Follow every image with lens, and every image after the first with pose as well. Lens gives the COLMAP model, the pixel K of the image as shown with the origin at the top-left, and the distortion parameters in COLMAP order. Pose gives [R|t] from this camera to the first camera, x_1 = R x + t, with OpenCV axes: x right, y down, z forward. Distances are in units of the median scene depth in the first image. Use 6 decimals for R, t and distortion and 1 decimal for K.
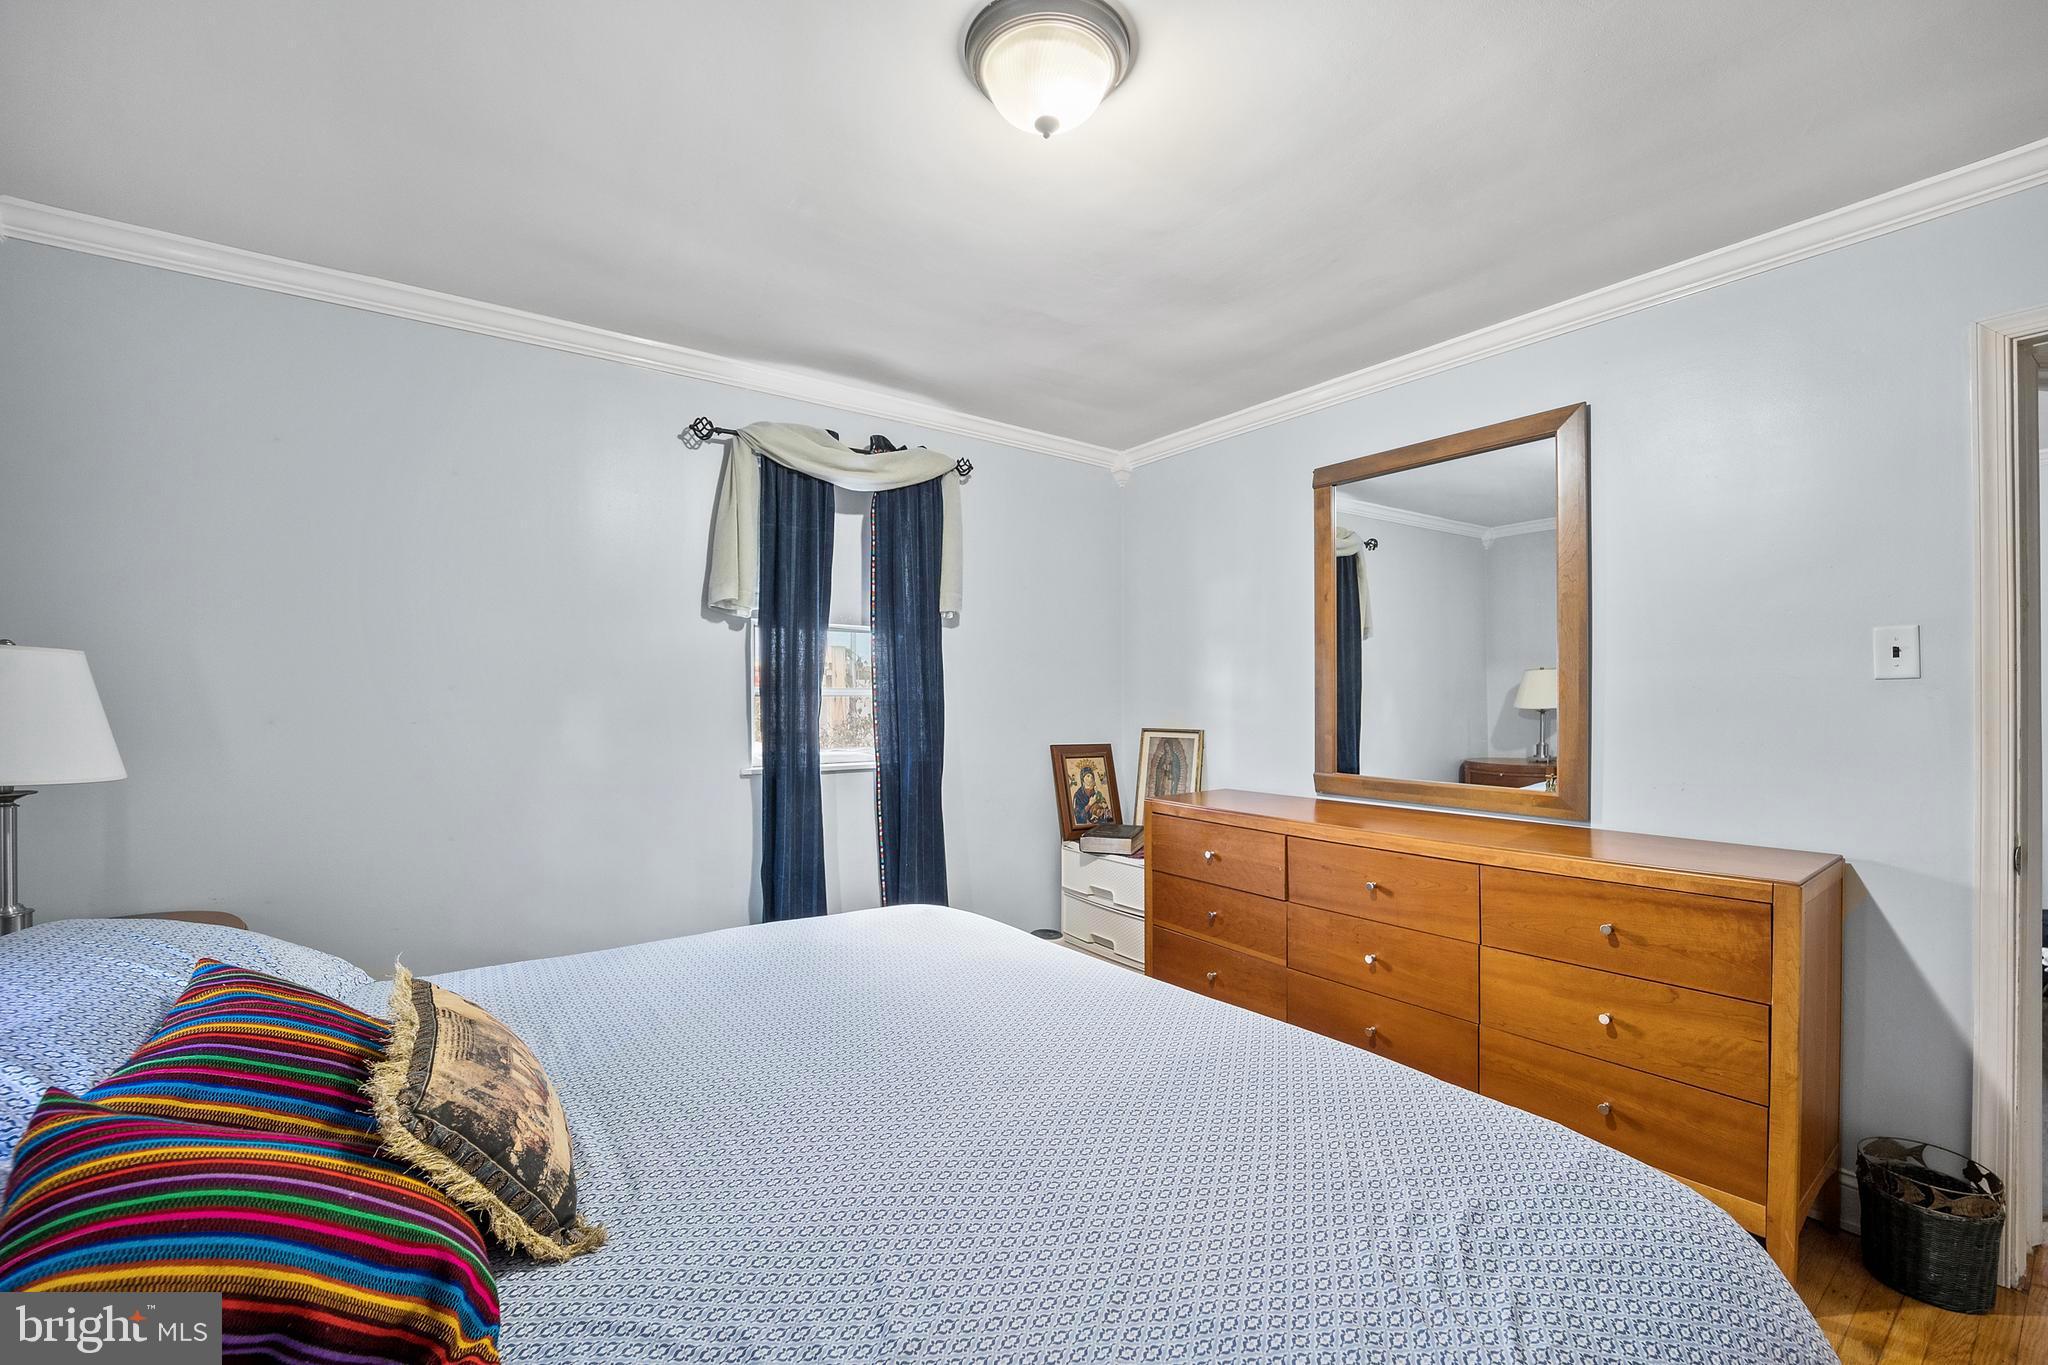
lens RADIAL K [[835.6, 0, 1022.7], [0, 835.6, 696.5], [0, 0, 1]] dist [-0.013210, 0.000034]
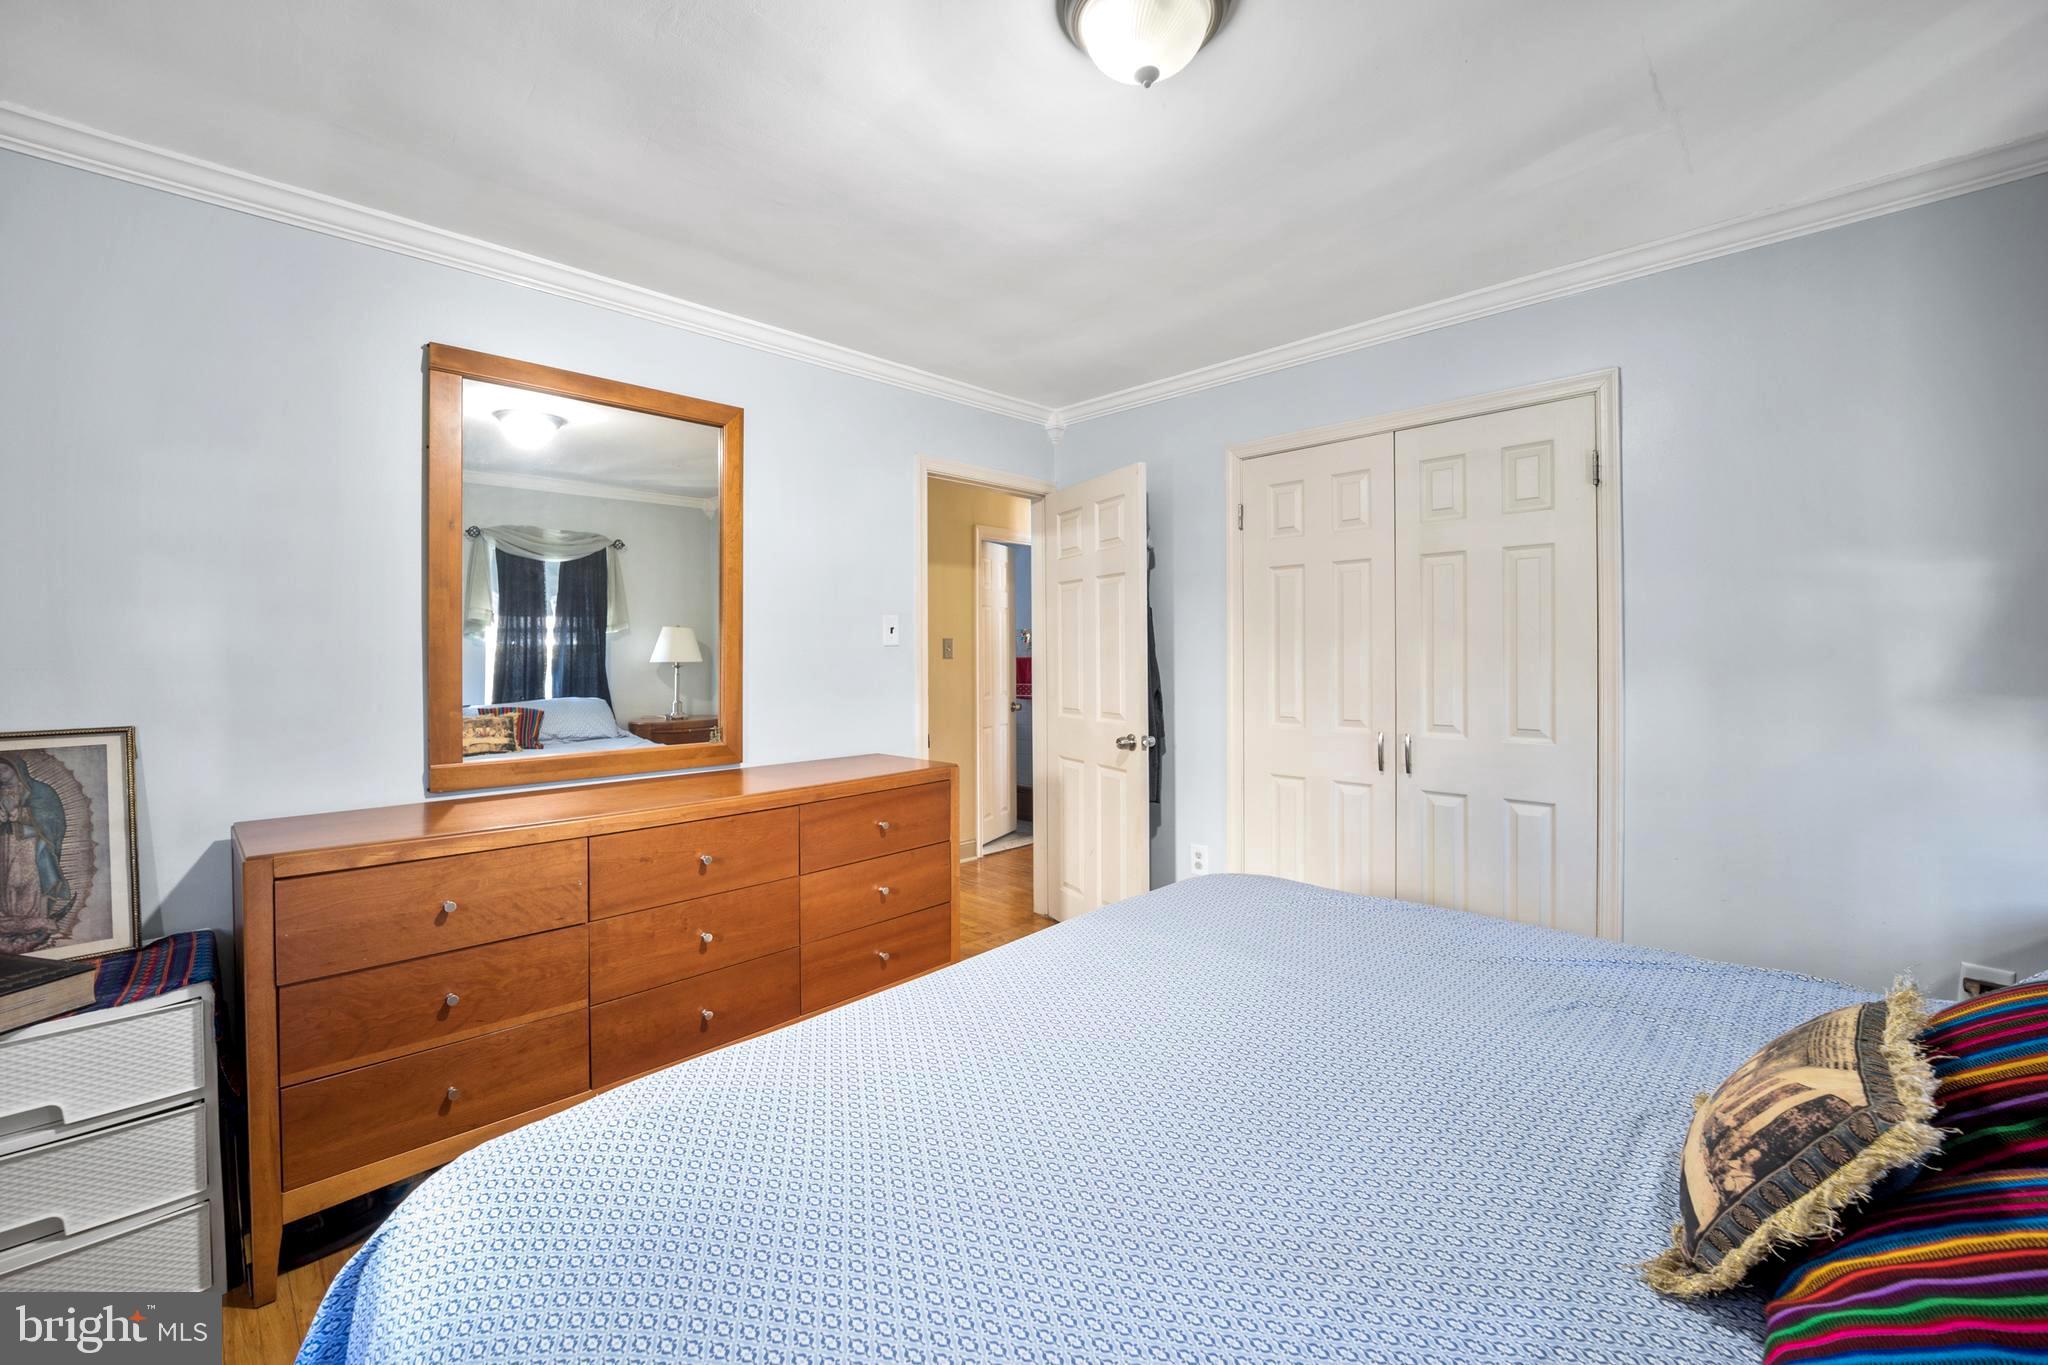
lens RADIAL K [[835.6, 0, 1023.1], [0, 835.6, 662.3], [0, 0, 1]] dist [-0.013210, 0.000034]
pose [[-0.158516, -0.007443, 0.987328, -0.520809], [0.006545, 0.999942, 0.008589, -0.000836], [-0.987335, 0.007824, -0.158458, 0.733672]]
